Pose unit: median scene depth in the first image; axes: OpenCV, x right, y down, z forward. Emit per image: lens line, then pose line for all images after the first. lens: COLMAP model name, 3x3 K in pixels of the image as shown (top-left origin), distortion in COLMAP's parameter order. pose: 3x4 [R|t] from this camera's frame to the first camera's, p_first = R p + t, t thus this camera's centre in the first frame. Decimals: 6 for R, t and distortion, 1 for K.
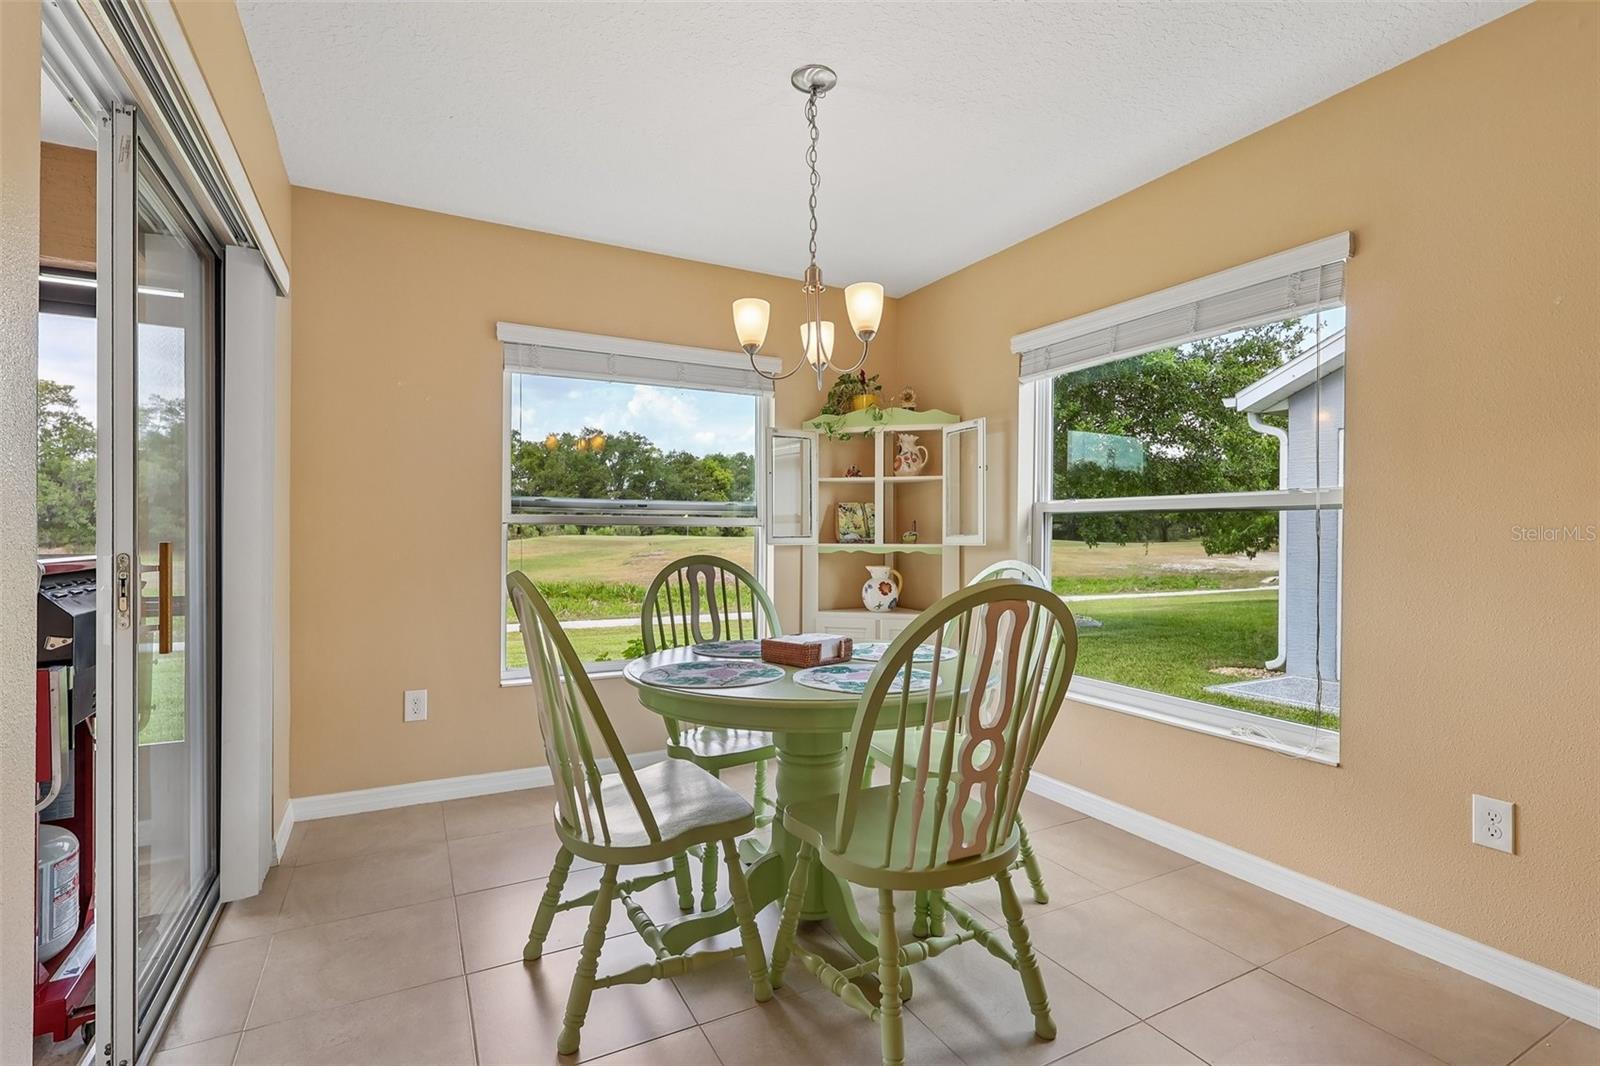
lens RADIAL K [[740.7, 0, 800.9], [0, 740.7, 531.0], [0, 0, 1]] dist [-0.000039, -0.000737]
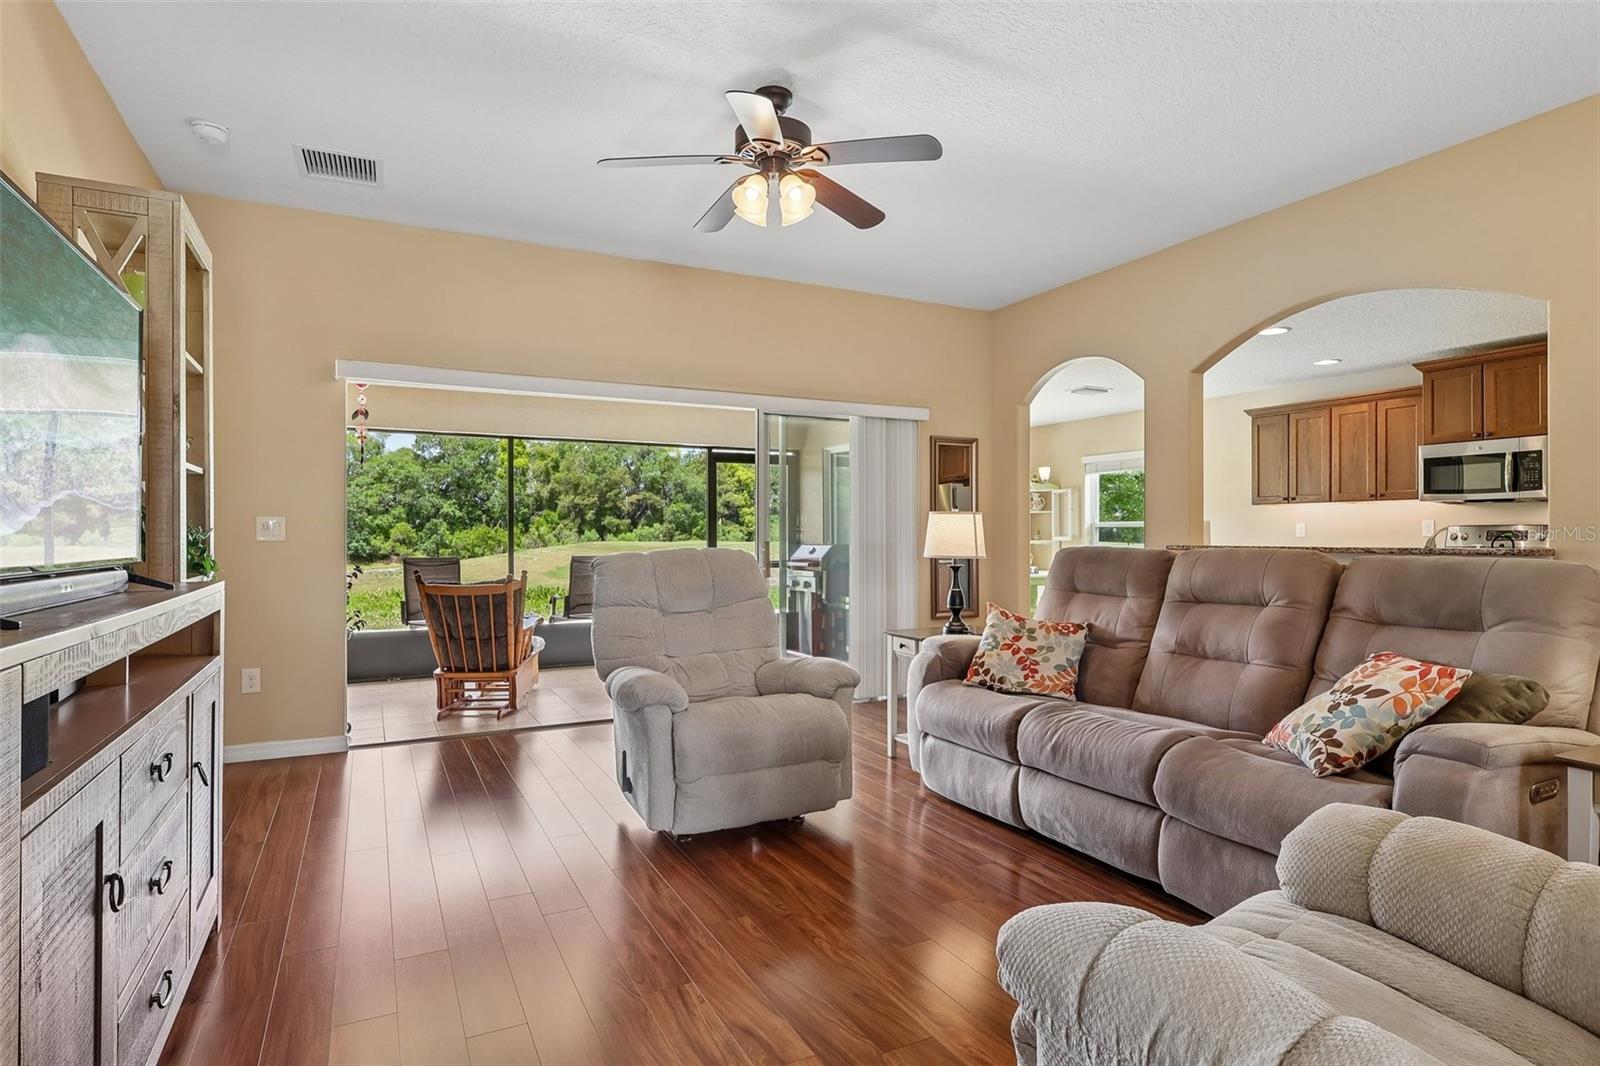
lens RADIAL K [[841.8, 0, 801.8], [0, 841.8, 533.7], [0, 0, 1]] dist [-0.002295, 0.000412]
pose [[0.999787, -0.009761, -0.018185, -0.541559], [0.009737, 0.999952, -0.001403, -0.006618], [0.018198, 0.001225, 0.999834, -1.647126]]
